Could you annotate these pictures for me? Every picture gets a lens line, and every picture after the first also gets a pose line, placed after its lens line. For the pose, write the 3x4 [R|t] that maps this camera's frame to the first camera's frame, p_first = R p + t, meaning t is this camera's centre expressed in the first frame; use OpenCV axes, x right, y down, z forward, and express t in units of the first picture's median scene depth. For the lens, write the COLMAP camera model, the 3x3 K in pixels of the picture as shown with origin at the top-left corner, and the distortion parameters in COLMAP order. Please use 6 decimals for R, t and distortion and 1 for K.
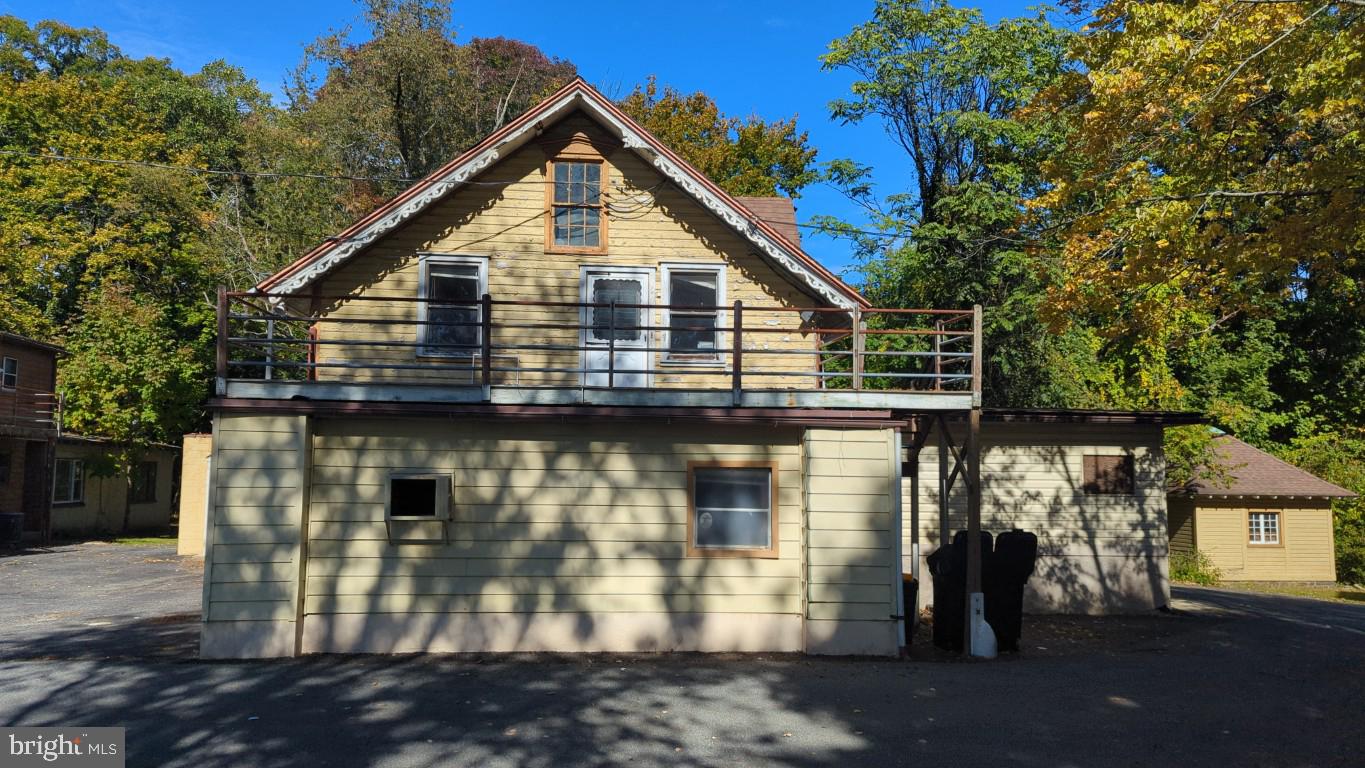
lens RADIAL K [[995.1, 0, 682.5], [0, 995.1, 384.0], [0, 0, 1]] dist [0.033699, -0.004687]
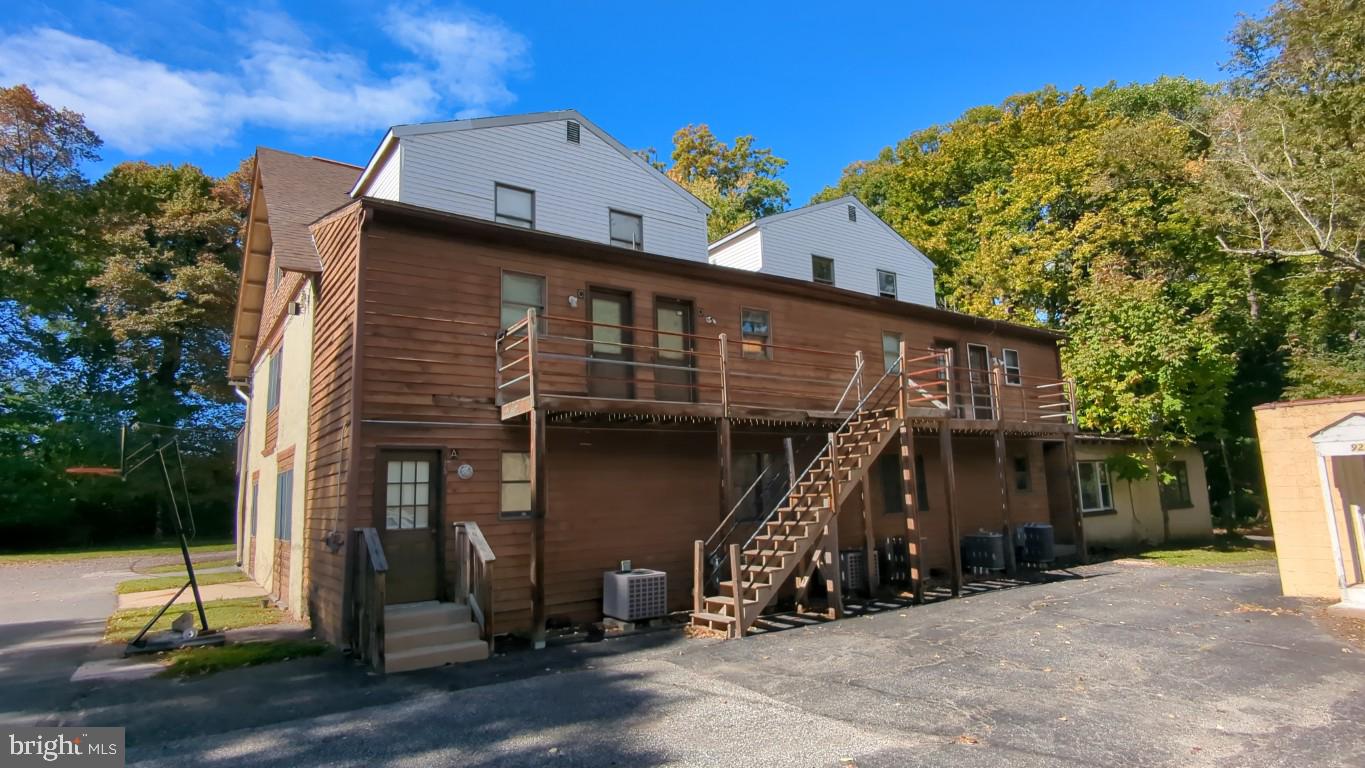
lens RADIAL K [[762.7, 0, 682.5], [0, 762.7, 384.0], [0, 0, 1]] dist [-0.005212, -0.000852]
pose [[0.509737, -0.154554, -0.846334, -0.205254], [0.118559, 0.986965, -0.108829, 0.036304], [0.852122, -0.044866, 0.521416, 0.331621]]
